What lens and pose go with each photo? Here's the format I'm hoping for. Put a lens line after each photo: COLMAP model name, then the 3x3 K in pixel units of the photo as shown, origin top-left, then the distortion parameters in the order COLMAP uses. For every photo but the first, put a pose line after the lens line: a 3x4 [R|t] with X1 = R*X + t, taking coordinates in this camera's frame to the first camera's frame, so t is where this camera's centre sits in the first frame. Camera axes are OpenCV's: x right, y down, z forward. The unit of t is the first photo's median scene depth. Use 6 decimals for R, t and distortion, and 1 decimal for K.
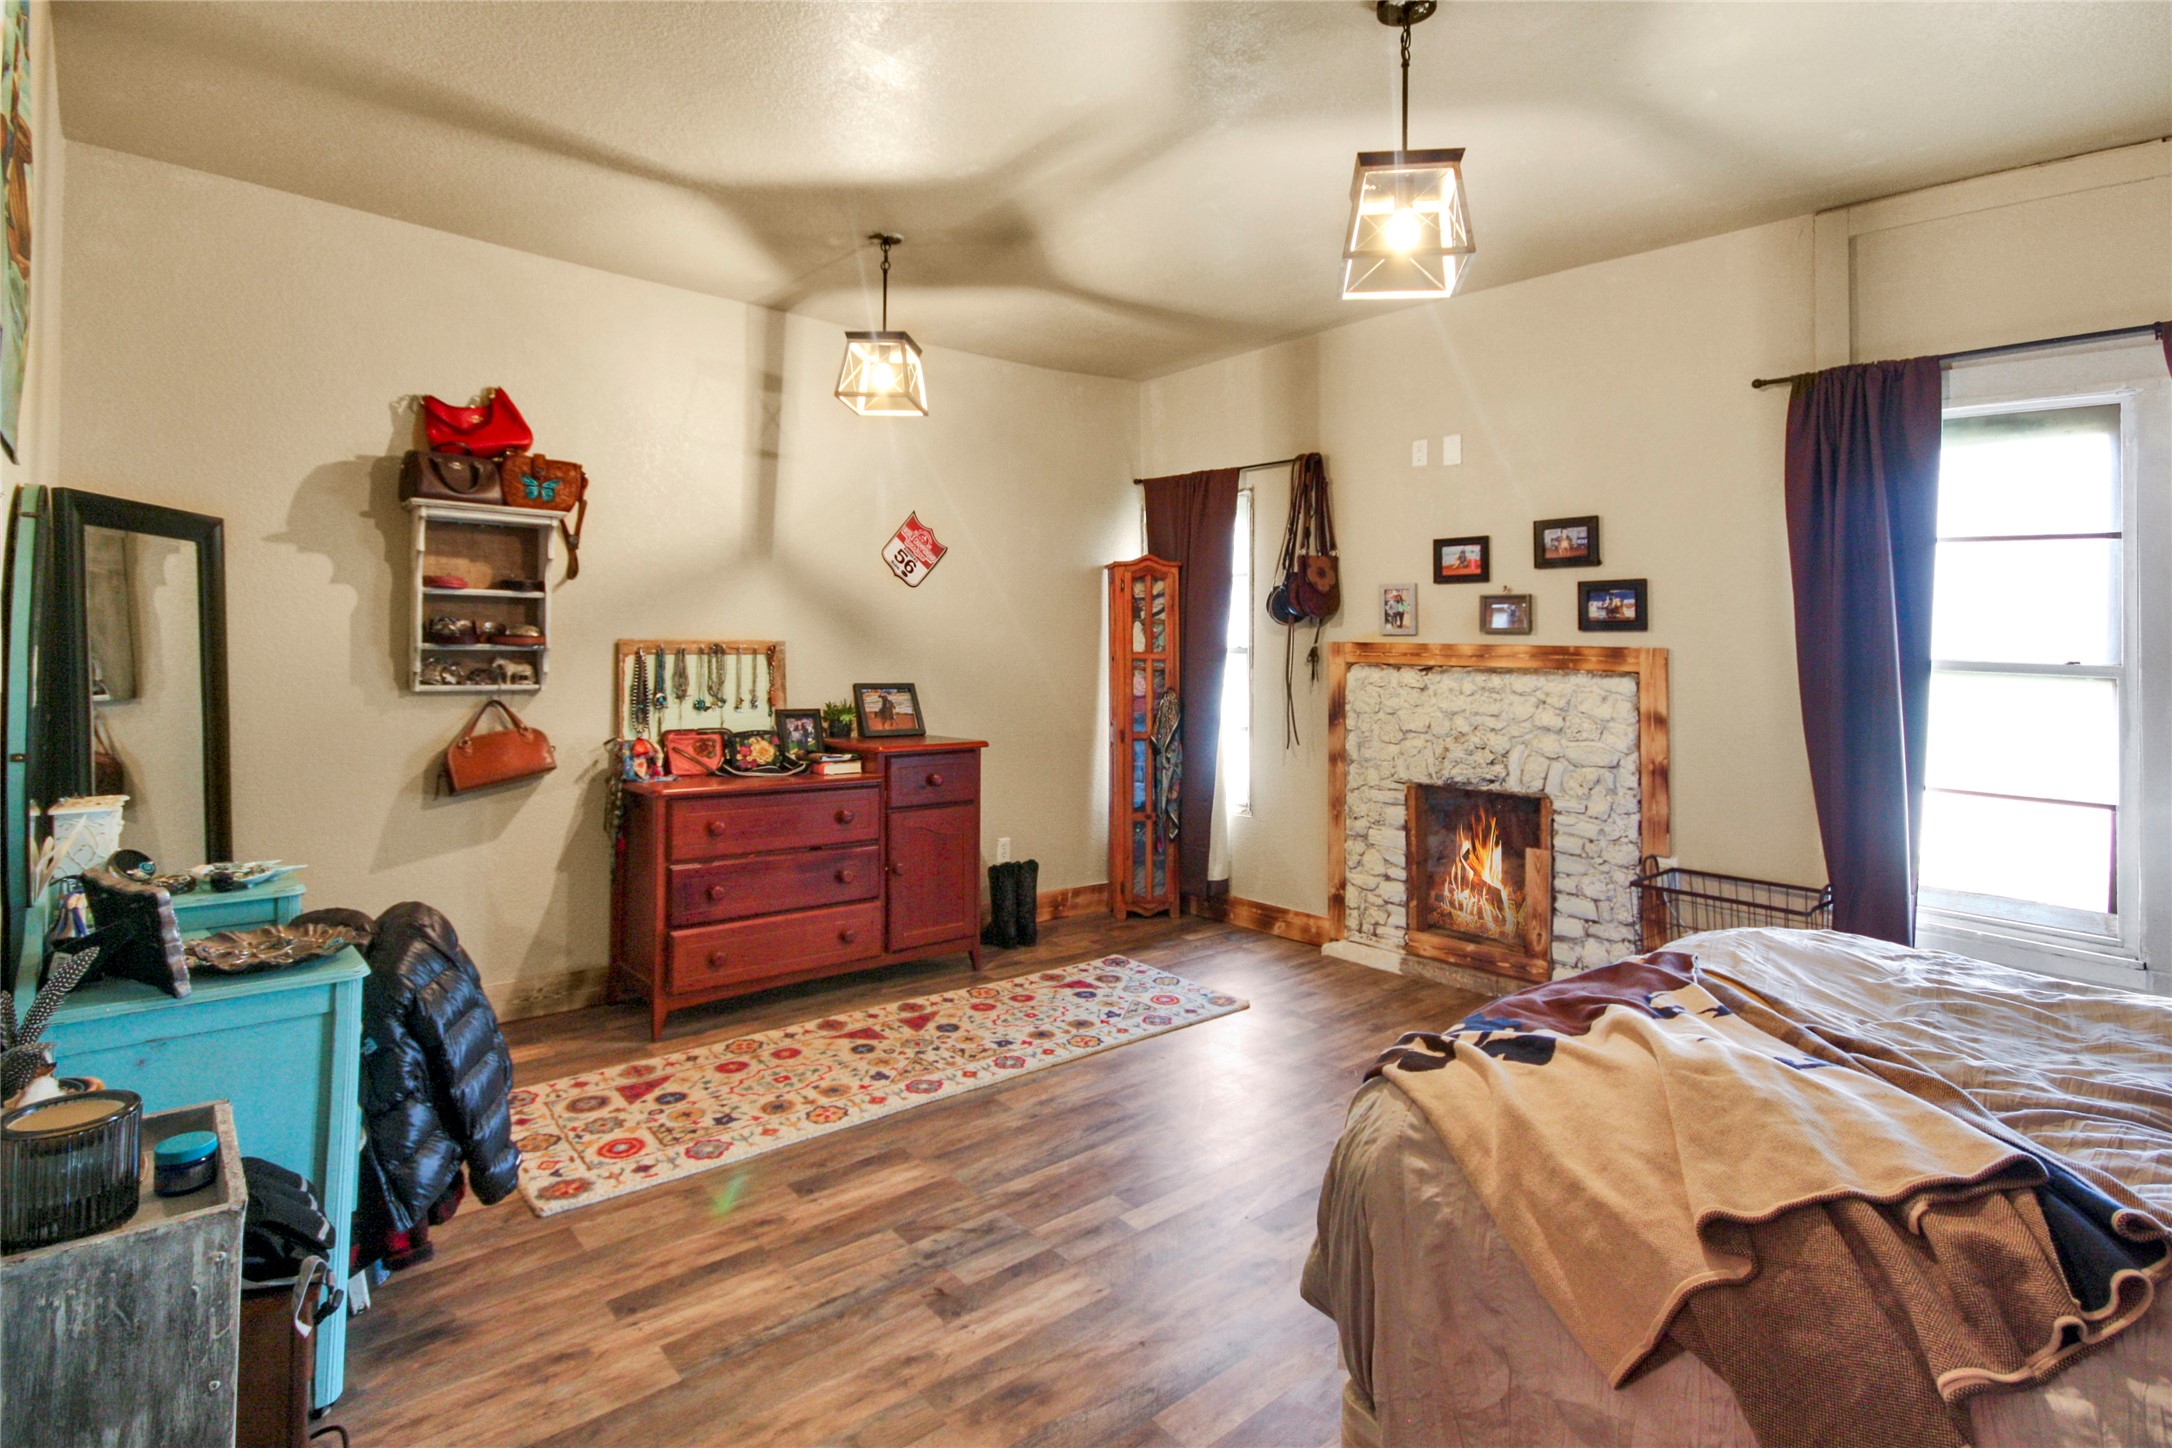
lens RADIAL K [[1055.6, 0, 1088.0], [0, 1055.6, 675.5], [0, 0, 1]] dist [-0.001677, 0.000114]
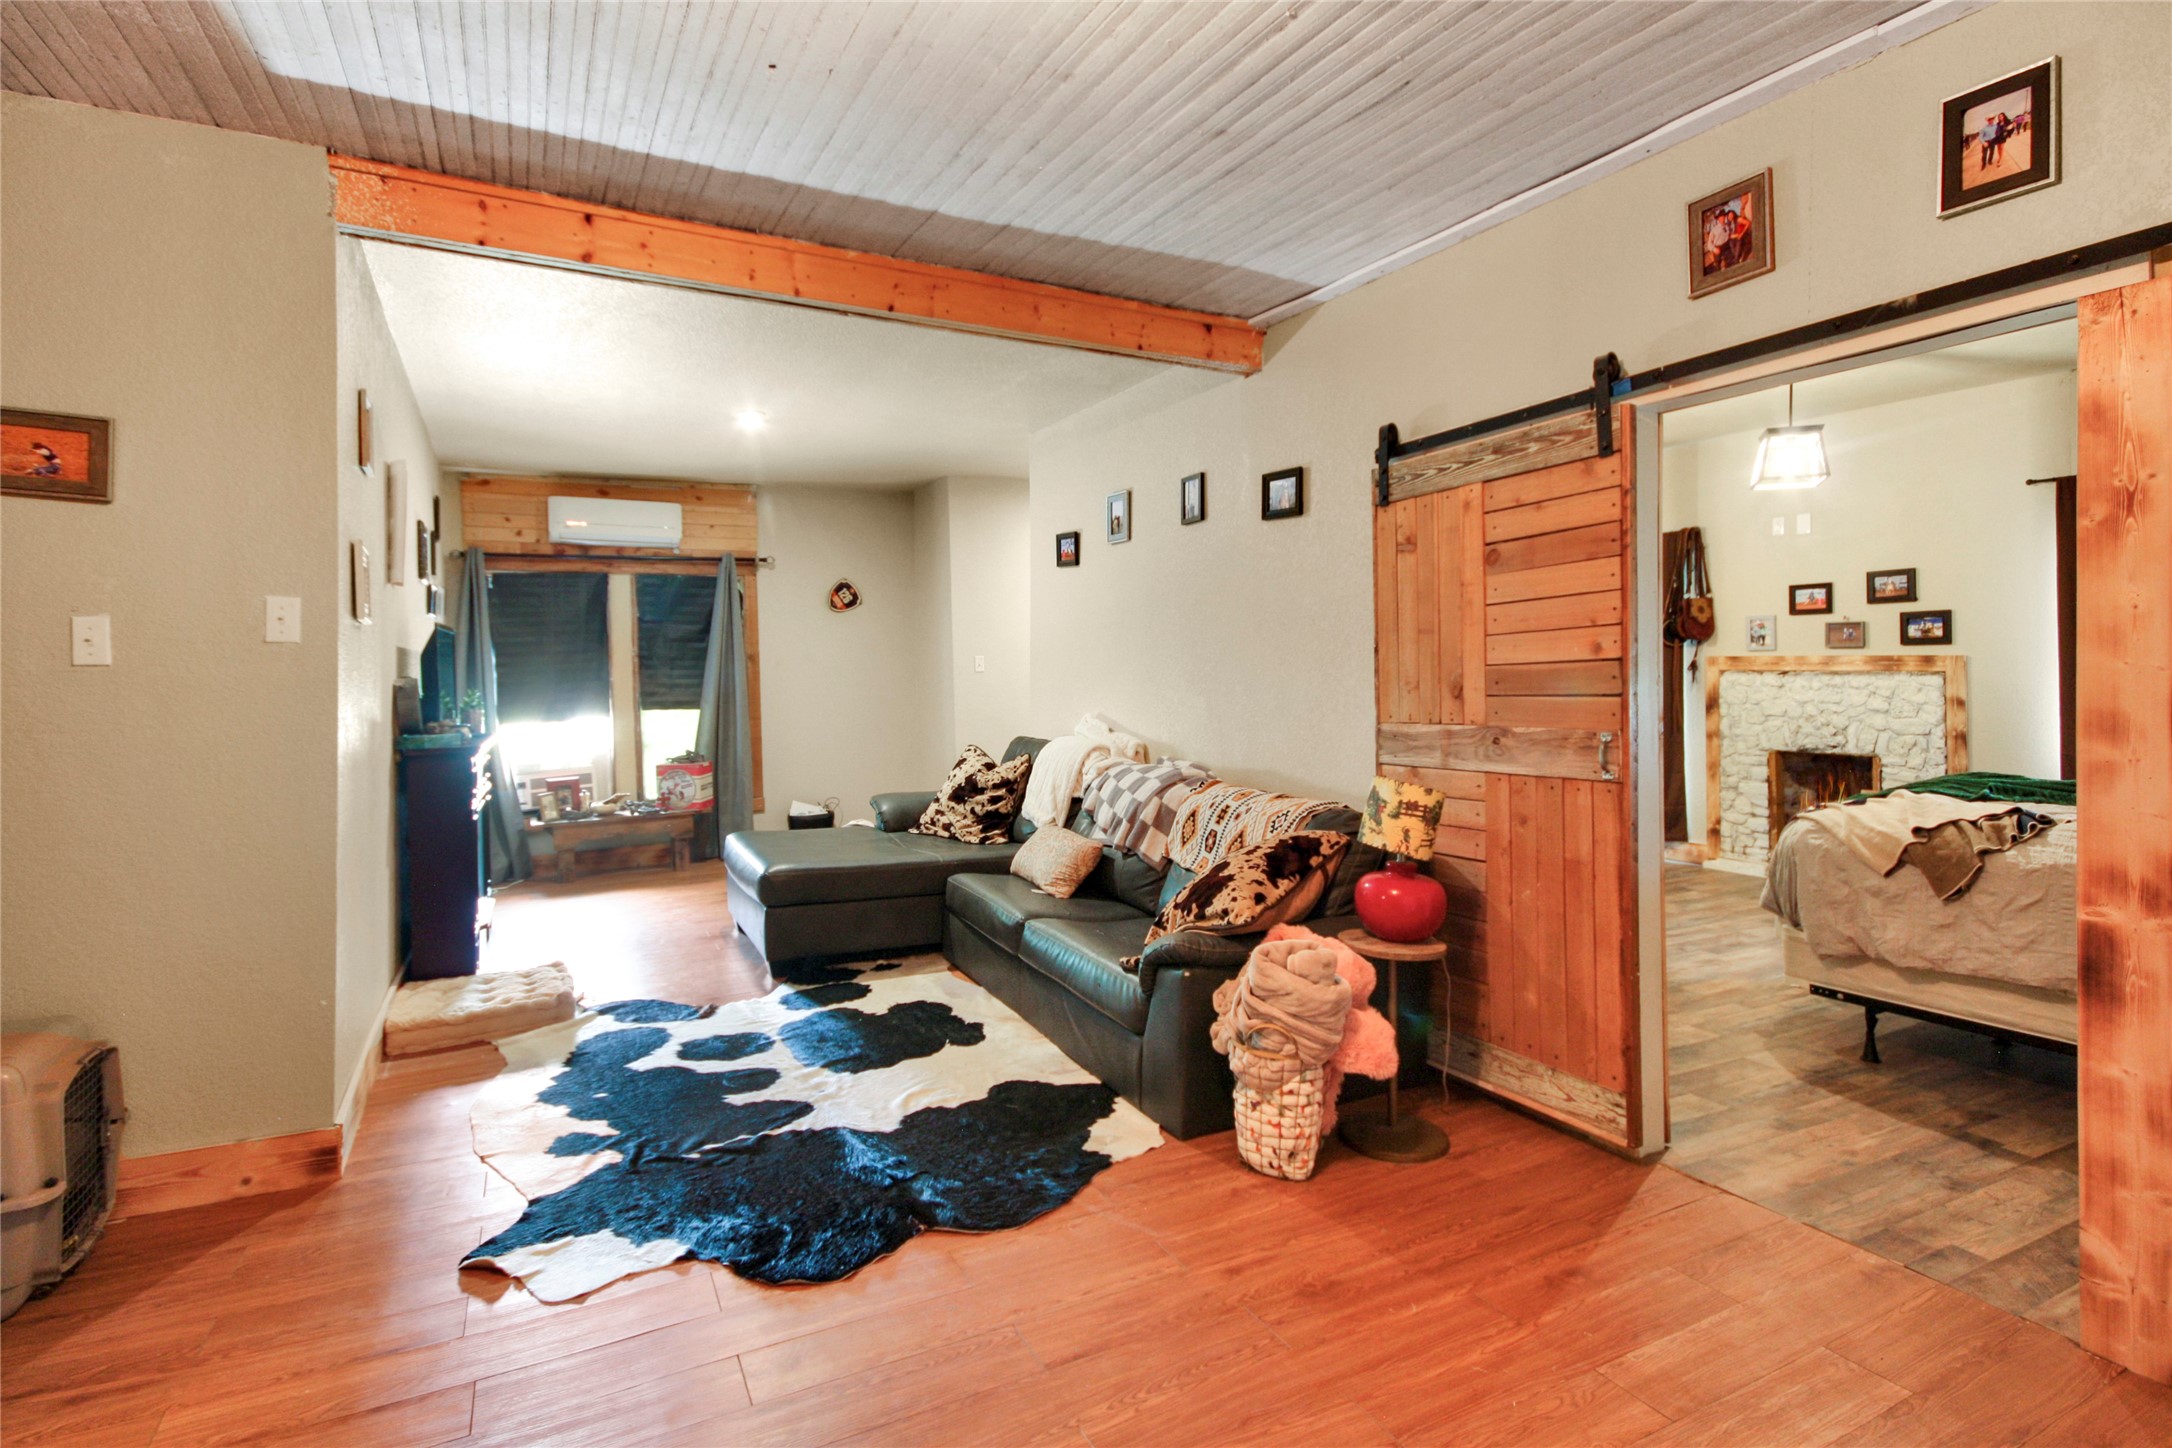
lens RADIAL K [[1056.5, 0, 1086.0], [0, 1056.5, 724.0], [0, 0, 1]] dist [0.002680, -0.000106]
pose [[0.970283, -0.014454, -0.241540, -0.282954], [0.021624, 0.999400, 0.027060, 0.004096], [0.241004, -0.031479, 0.970014, -0.706133]]
